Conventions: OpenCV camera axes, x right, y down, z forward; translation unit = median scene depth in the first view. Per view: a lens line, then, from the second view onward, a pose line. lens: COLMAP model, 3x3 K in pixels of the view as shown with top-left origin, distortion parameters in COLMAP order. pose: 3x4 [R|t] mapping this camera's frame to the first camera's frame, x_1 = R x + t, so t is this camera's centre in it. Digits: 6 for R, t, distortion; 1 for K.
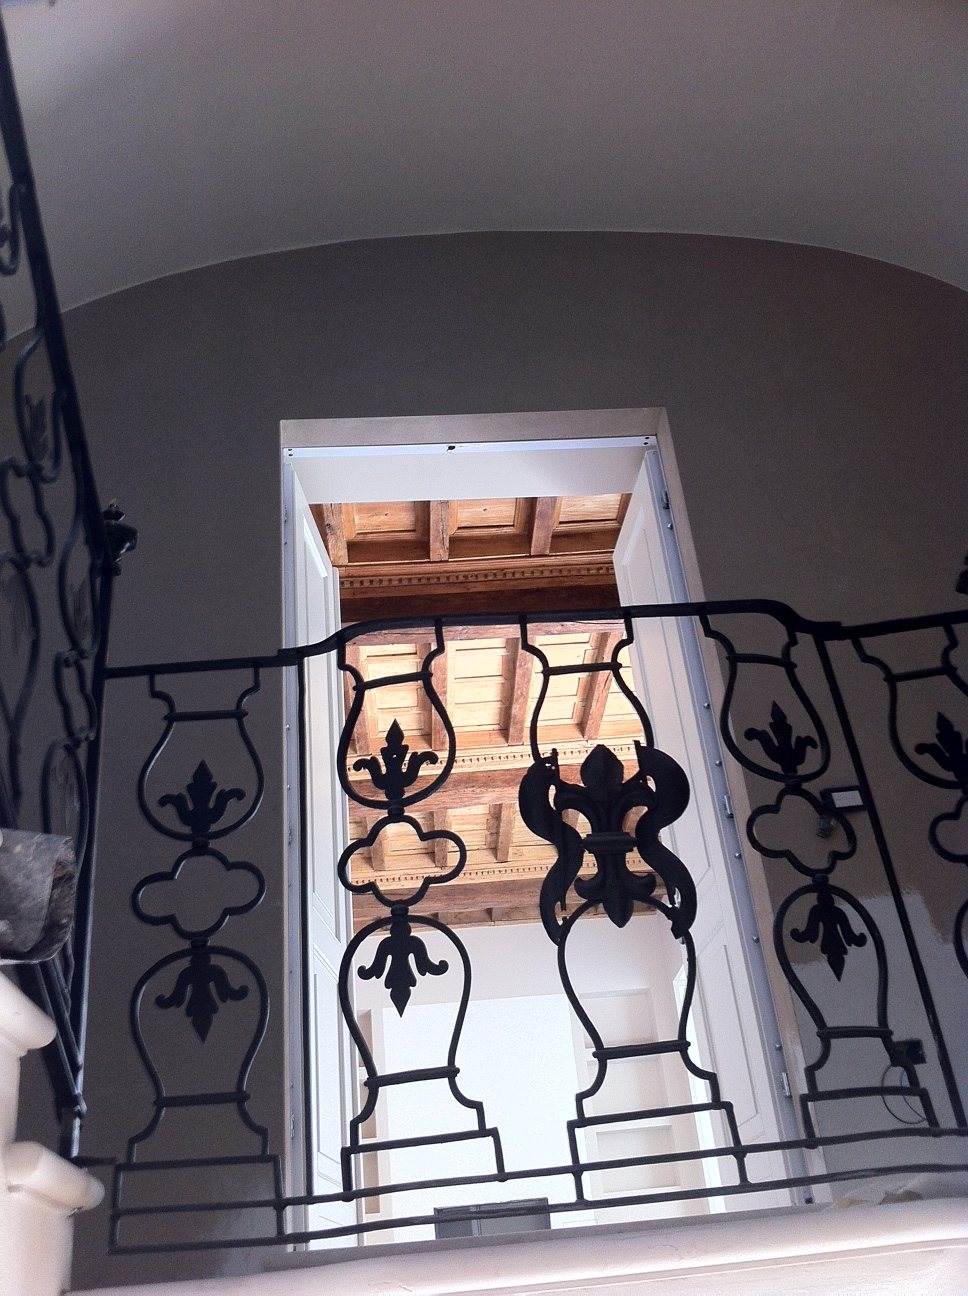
lens RADIAL K [[1253.4, 0, 484.1], [0, 1253.4, 647.0], [0, 0, 1]] dist [0.069172, 0.000000]
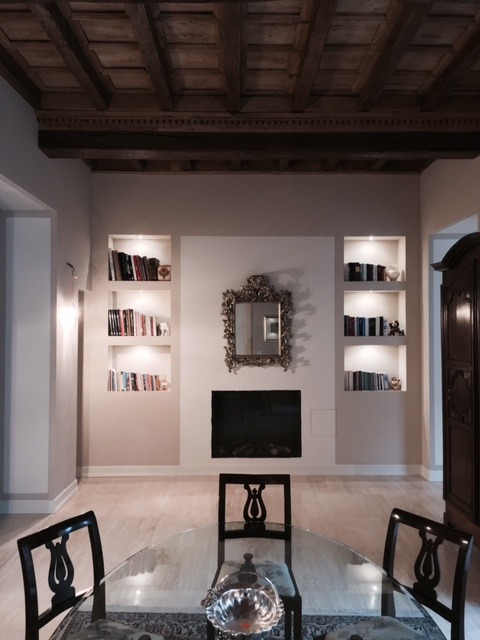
lens RADIAL K [[542.5, 0, 238.6], [0, 542.5, 318.0], [0, 0, 1]] dist [0.057527, -0.053338]
pose [[0.995824, 0.088913, -0.020722, -0.007677], [-0.067891, 0.872952, 0.483058, 0.115183], [0.061039, -0.479634, 0.875343, 0.584268]]
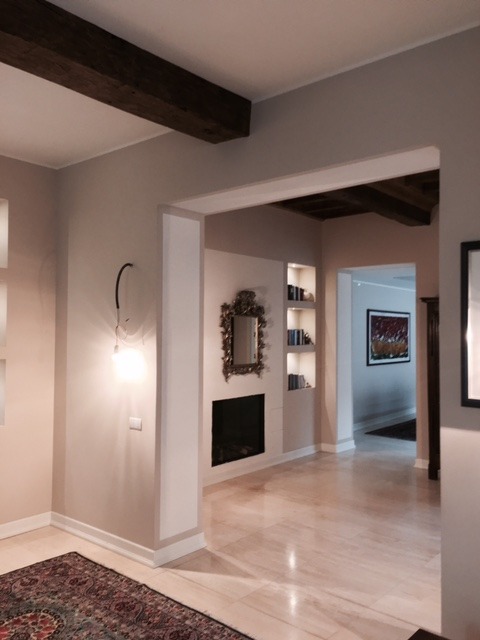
lens RADIAL K [[542.5, 0, 236.4], [0, 542.5, 316.0], [0, 0, 1]] dist [0.057527, -0.053338]
pose [[0.678544, 0.113900, 0.725676, -0.471339], [-0.419811, 0.870799, 0.255867, 0.222857], [-0.602775, -0.478263, 0.638692, 0.704226]]
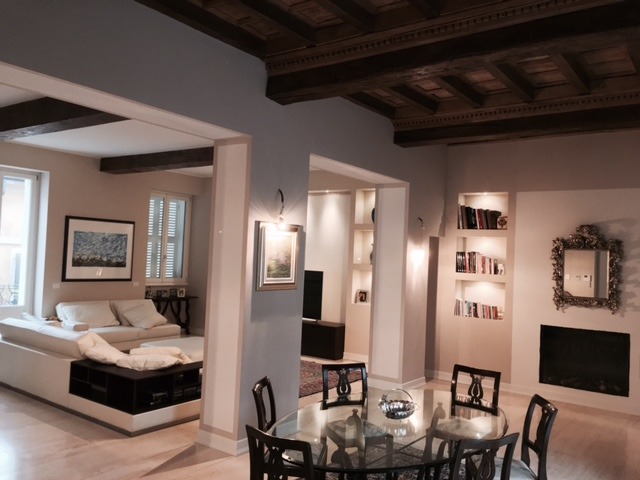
lens RADIAL K [[542.5, 0, 317.2], [0, 542.5, 239.3], [0, 0, 1]] dist [0.057527, -0.053338]
pose [[0.781652, 0.105679, -0.614697, 0.150185], [0.206263, 0.886293, 0.414657, 0.032790], [0.588622, -0.450907, 0.670975, 0.482250]]
